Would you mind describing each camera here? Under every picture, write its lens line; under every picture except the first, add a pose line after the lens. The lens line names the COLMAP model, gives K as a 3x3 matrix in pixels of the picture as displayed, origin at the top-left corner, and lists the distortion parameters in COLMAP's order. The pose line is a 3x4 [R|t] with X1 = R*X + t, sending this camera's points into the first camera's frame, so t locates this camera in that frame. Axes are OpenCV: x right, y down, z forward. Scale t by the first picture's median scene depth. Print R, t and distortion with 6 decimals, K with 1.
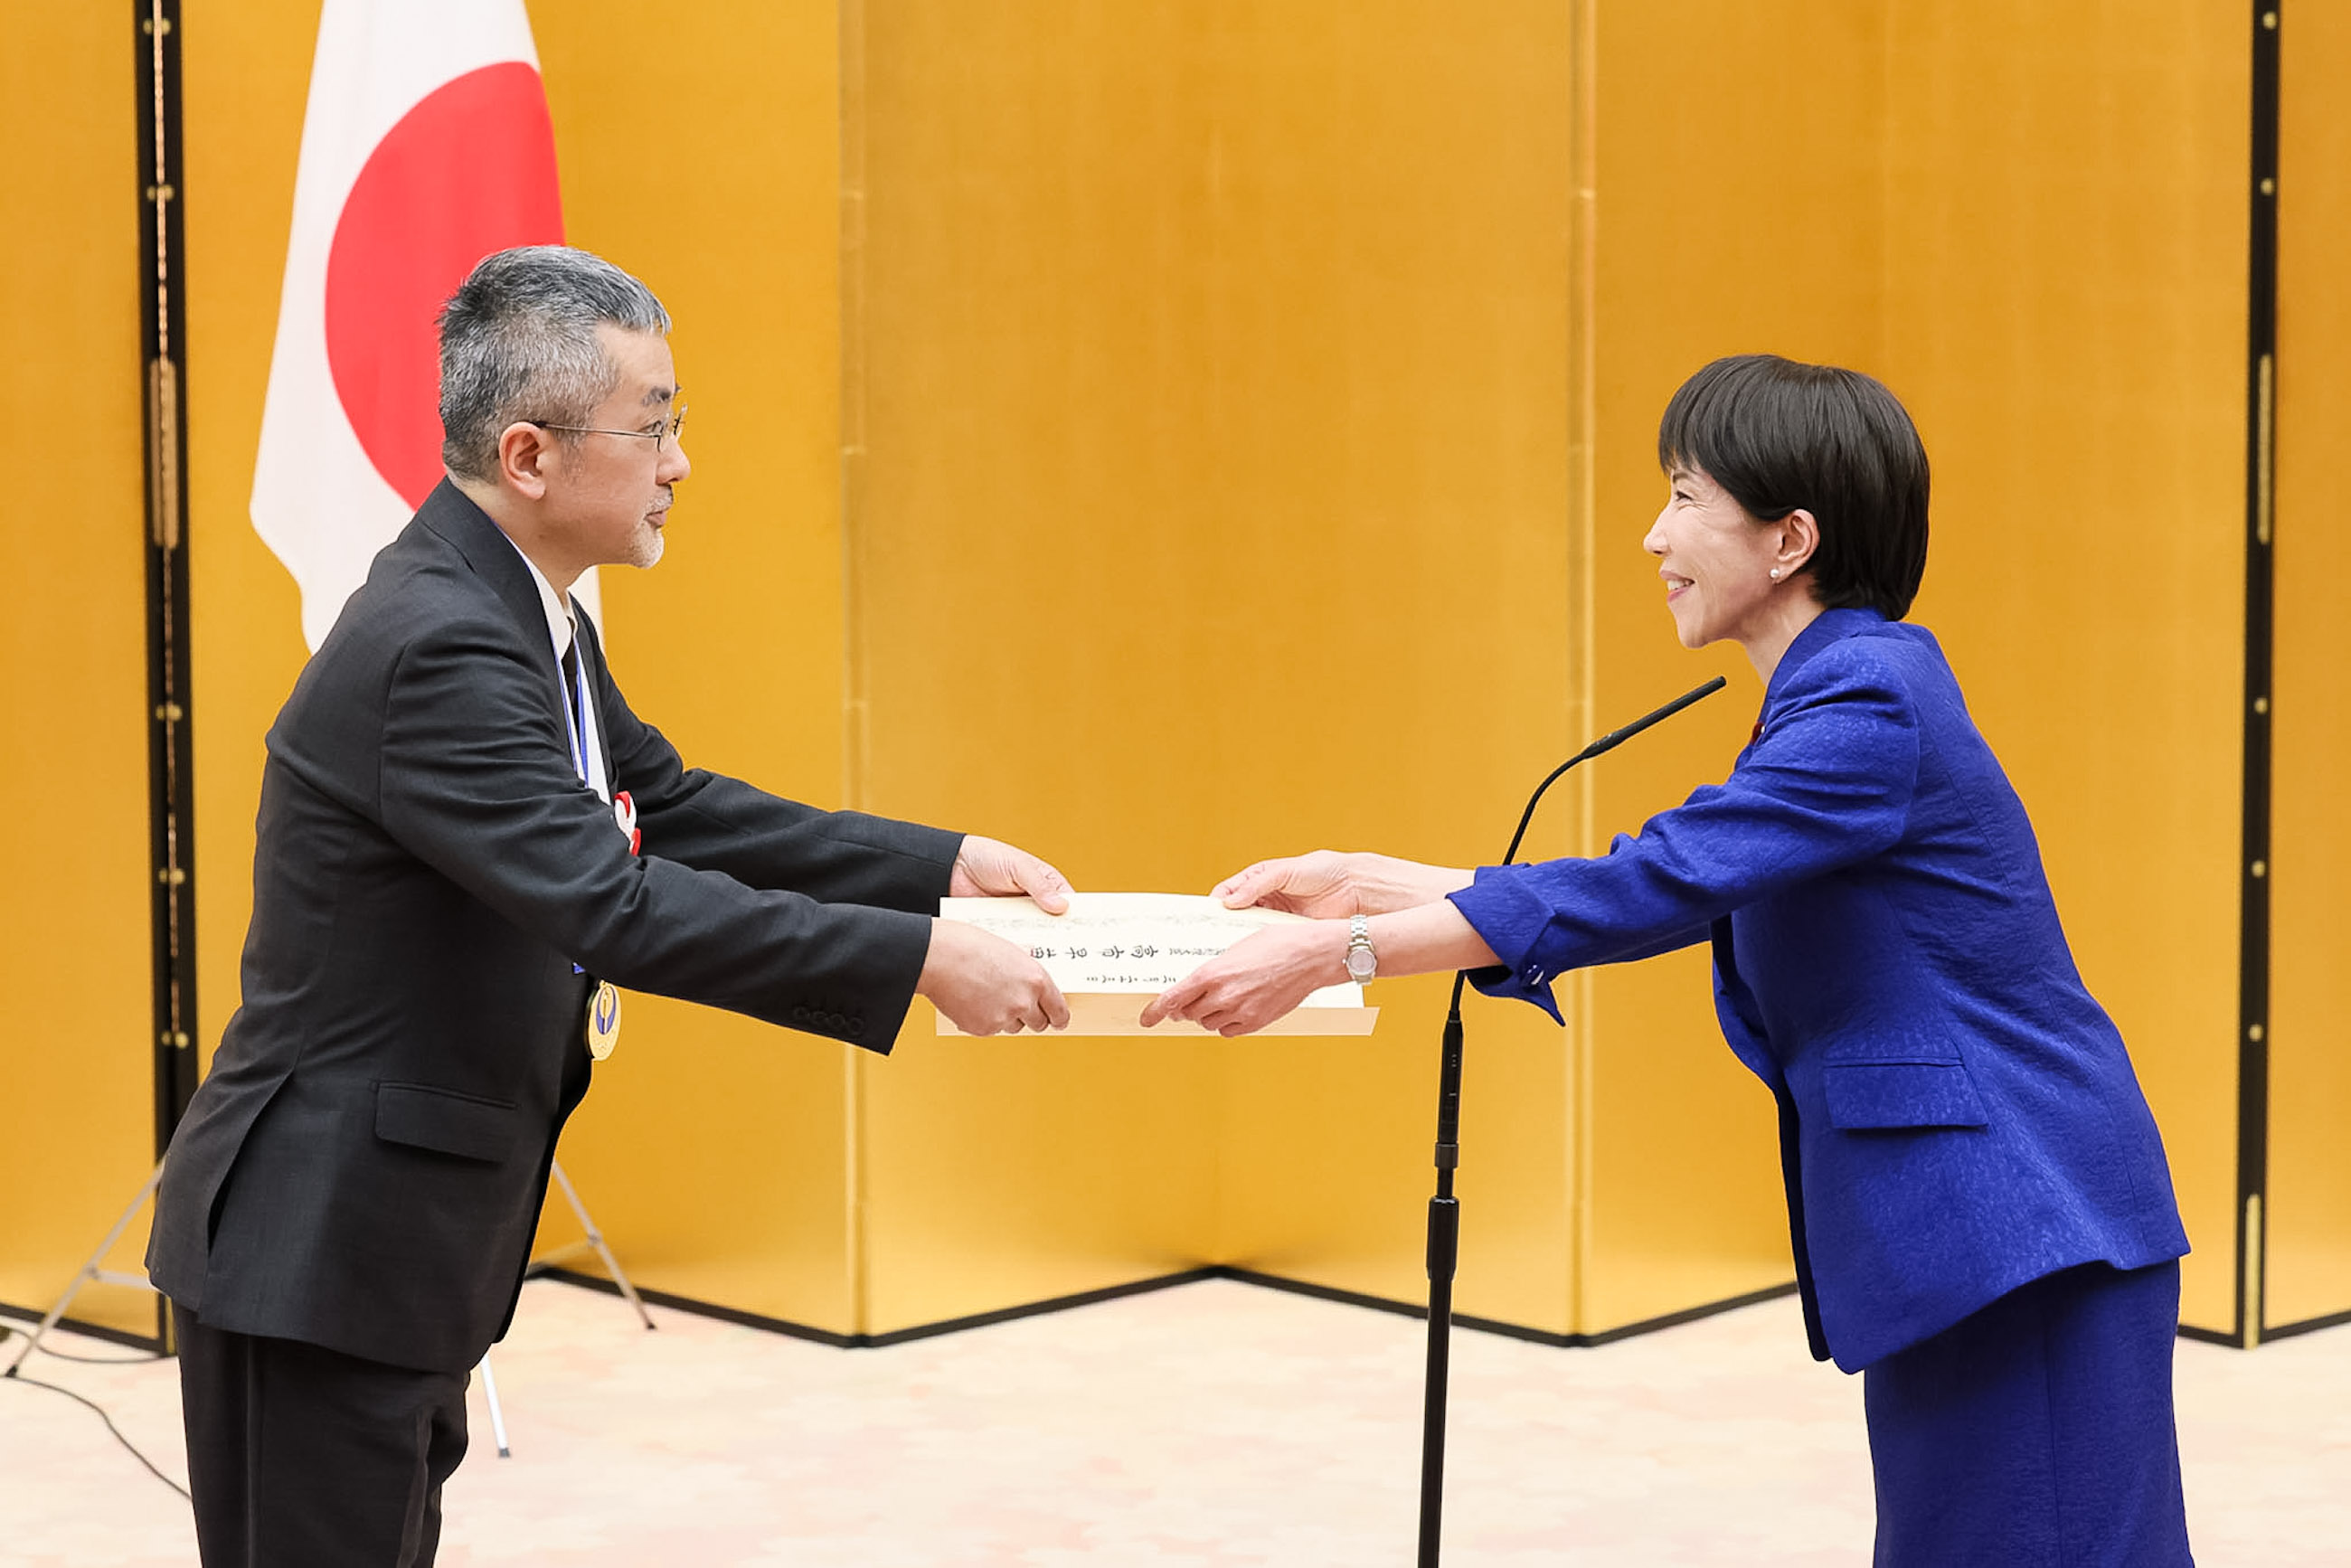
lens RADIAL K [[14116.7, 0, 1094.9], [0, 14116.7, 725.5], [0, 0, 1]] dist [0.144472, 0.000000]
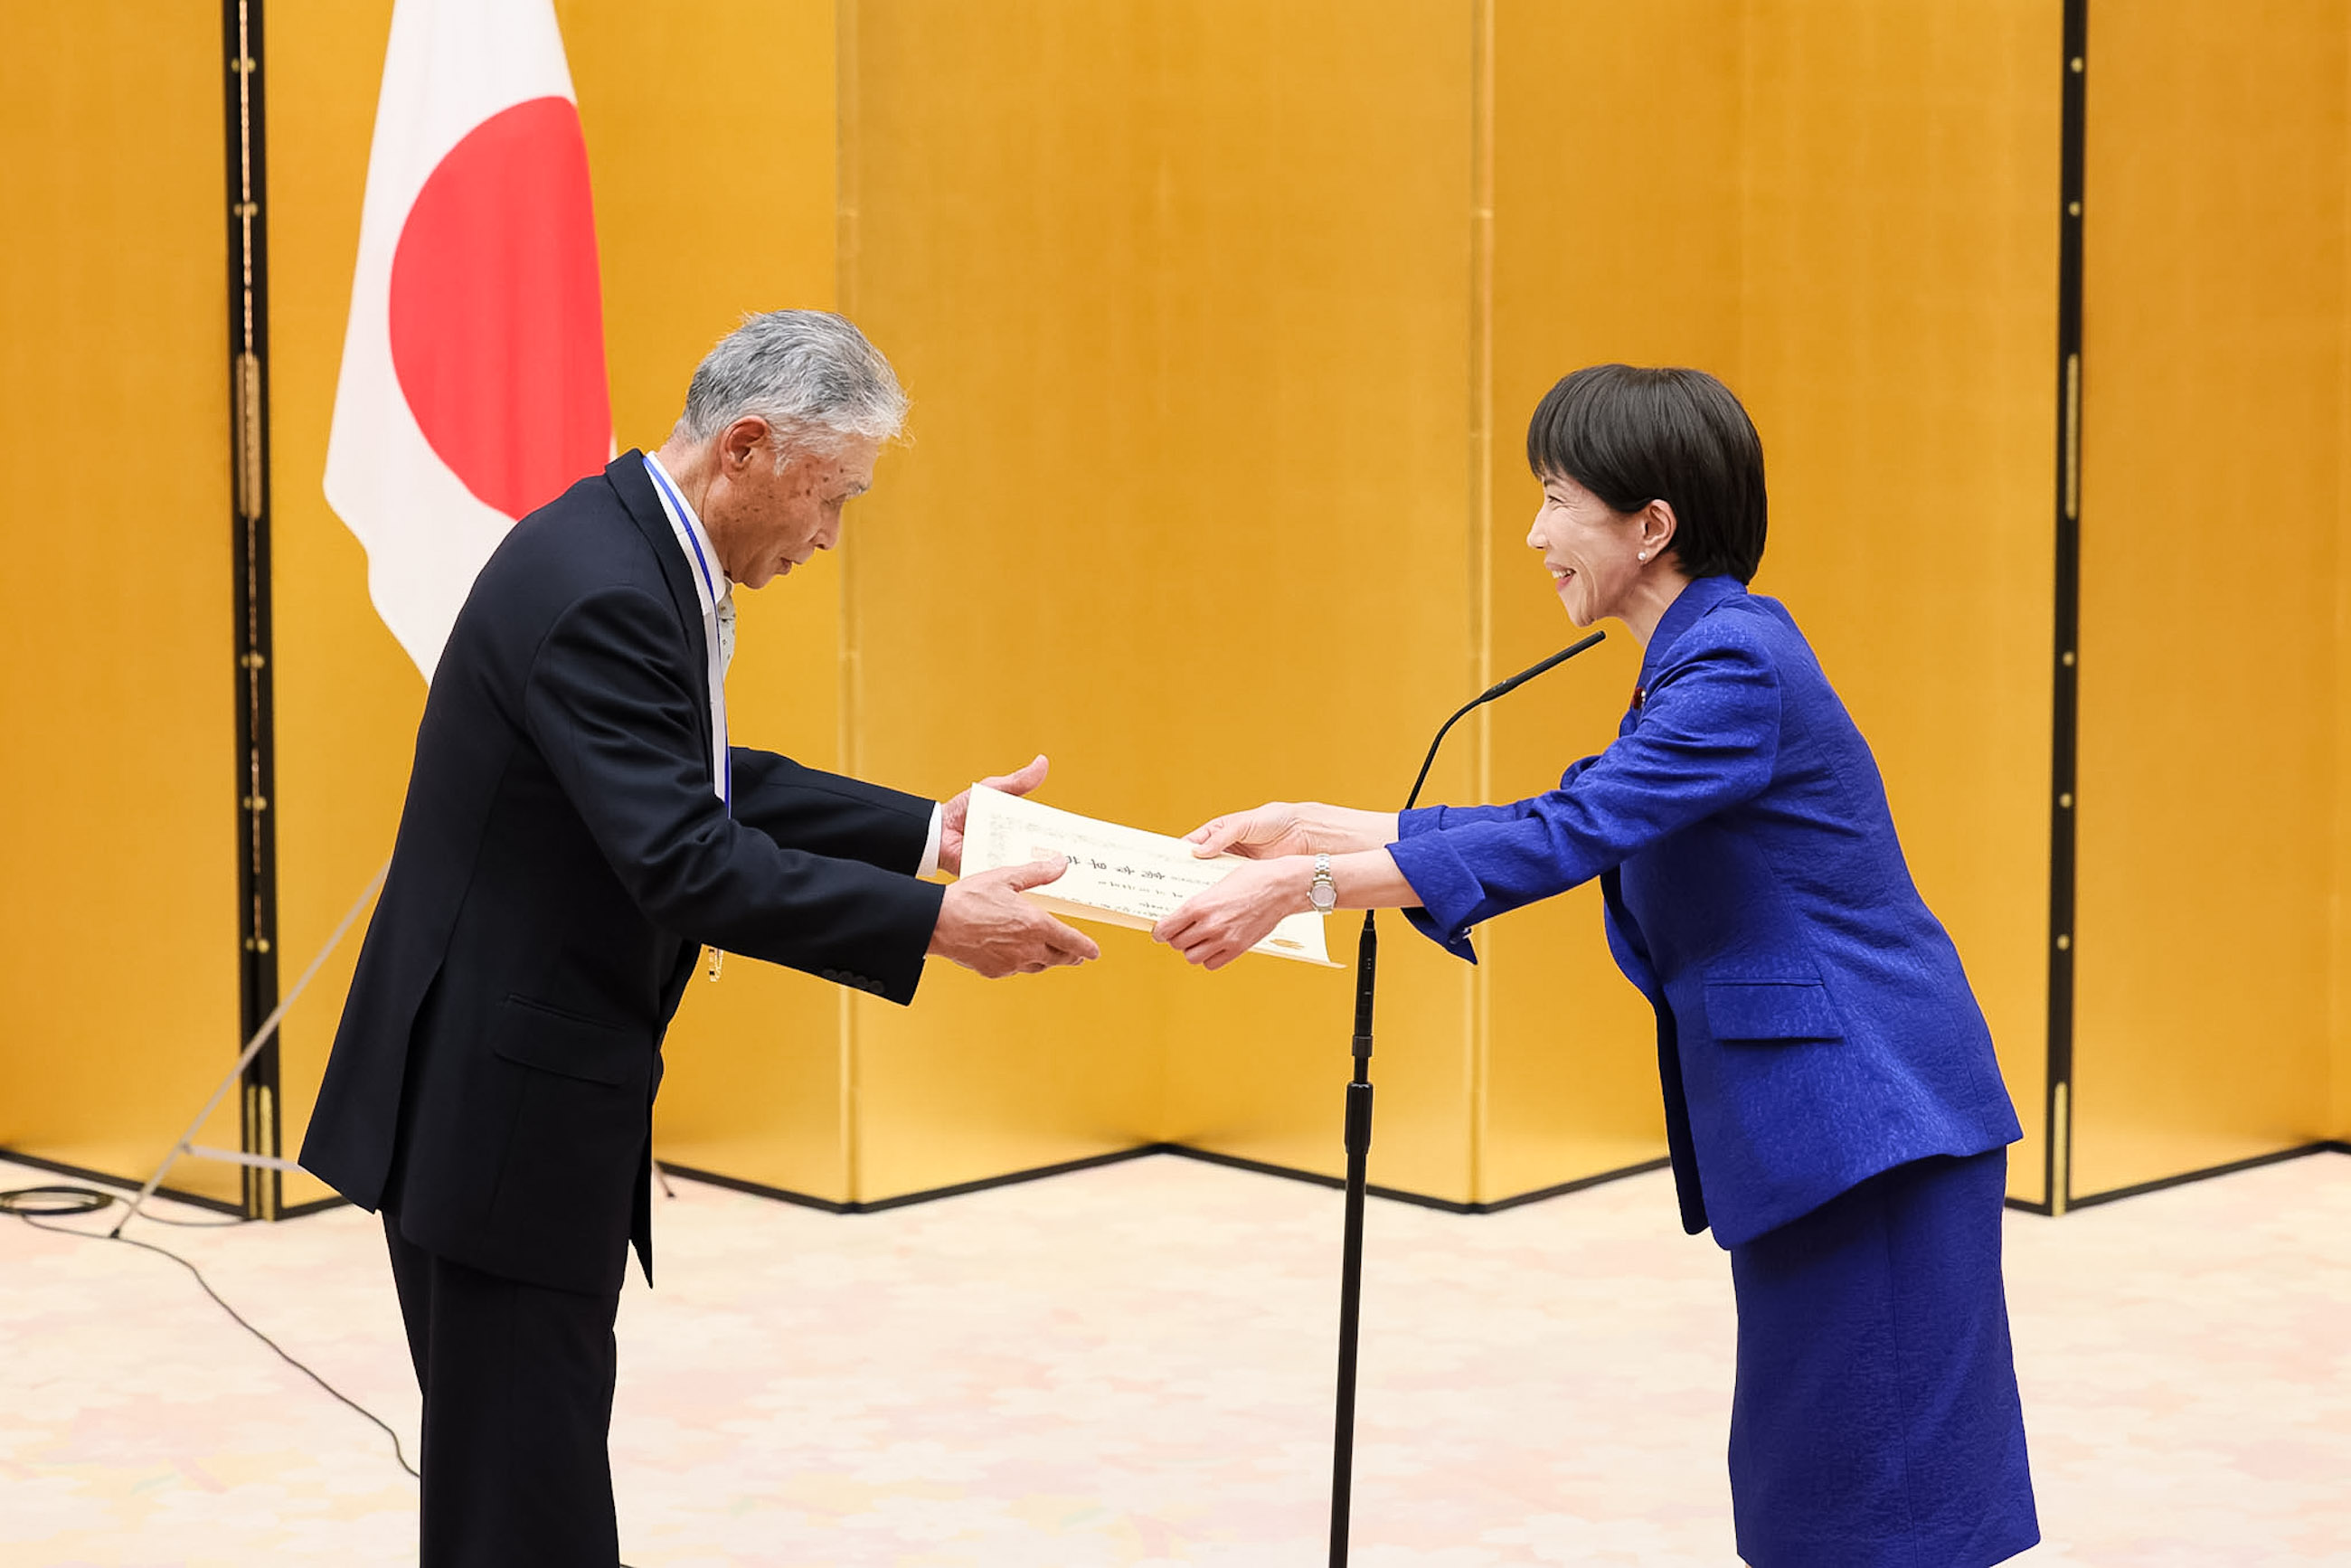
lens RADIAL K [[14116.7, 0, 1206.7], [0, 14116.7, 623.6], [0, 0, 1]] dist [0.144472, 0.000000]
pose [[0.999896, 0.002027, 0.014280, -0.004285], [-0.002029, 0.999998, 0.000152, -0.004302], [-0.014280, -0.000181, 0.999898, -0.151918]]
